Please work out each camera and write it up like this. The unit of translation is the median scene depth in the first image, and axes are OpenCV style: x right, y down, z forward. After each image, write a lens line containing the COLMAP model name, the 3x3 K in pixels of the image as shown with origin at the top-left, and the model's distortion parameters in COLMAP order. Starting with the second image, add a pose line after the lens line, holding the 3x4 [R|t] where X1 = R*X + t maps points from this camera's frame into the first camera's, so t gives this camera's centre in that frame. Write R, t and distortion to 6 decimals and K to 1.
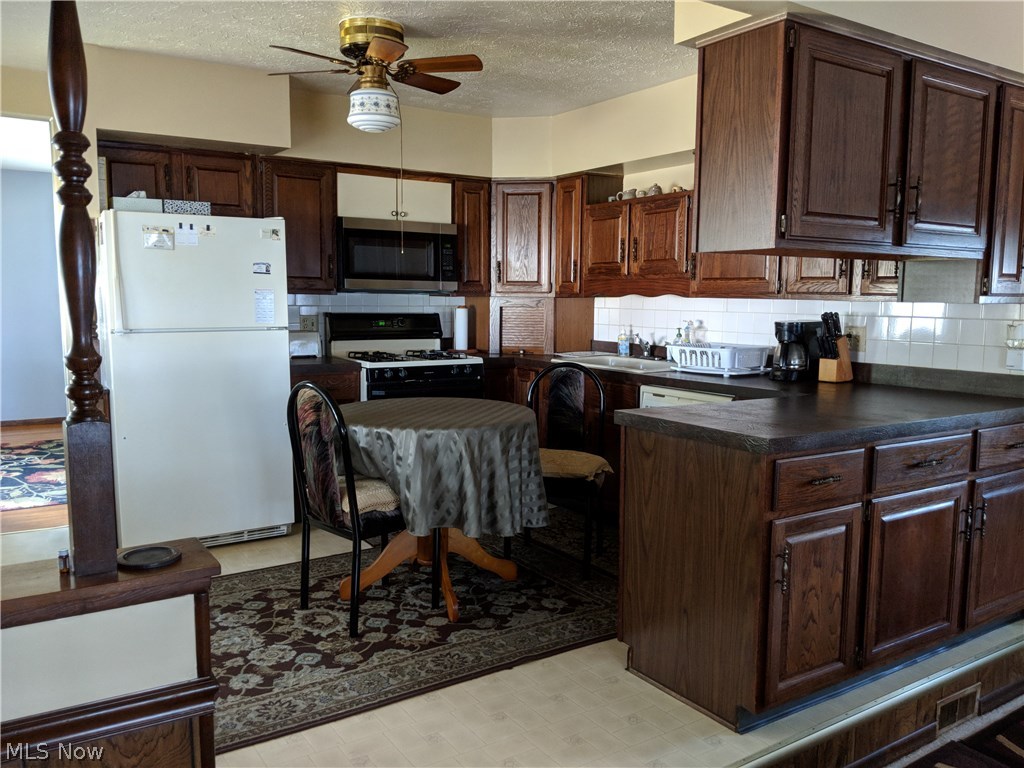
lens RADIAL K [[831.3, 0, 504.4], [0, 831.3, 394.9], [0, 0, 1]] dist [0.060232, -0.118454]
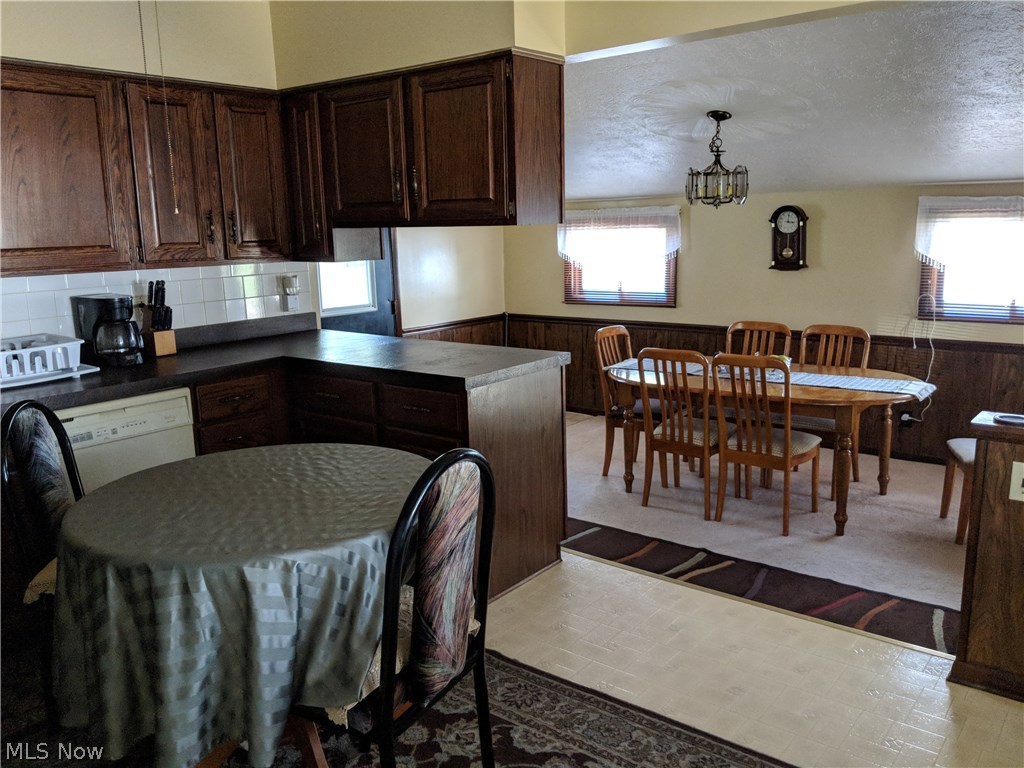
lens RADIAL K [[831.3, 0, 514.8], [0, 831.3, 392.3], [0, 0, 1]] dist [0.060232, -0.118454]
pose [[-0.328951, -0.188349, 0.925373, -0.548721], [0.135803, 0.960288, 0.243731, -0.134033], [-0.934531, 0.205844, -0.290309, 0.810943]]
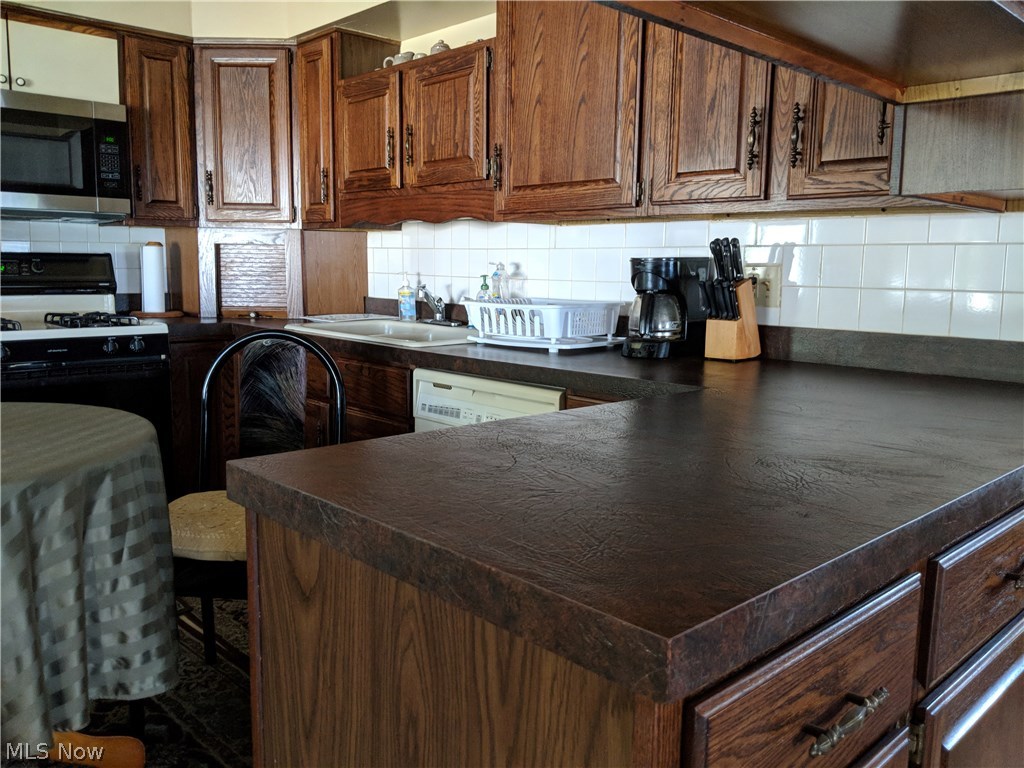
lens RADIAL K [[831.3, 0, 516.0], [0, 831.3, 383.6], [0, 0, 1]] dist [0.060232, -0.118454]
pose [[0.981246, -0.021641, 0.191541, 0.120514], [0.017086, 0.999531, 0.025397, -0.014382], [-0.192001, -0.021648, 0.981156, 0.406935]]
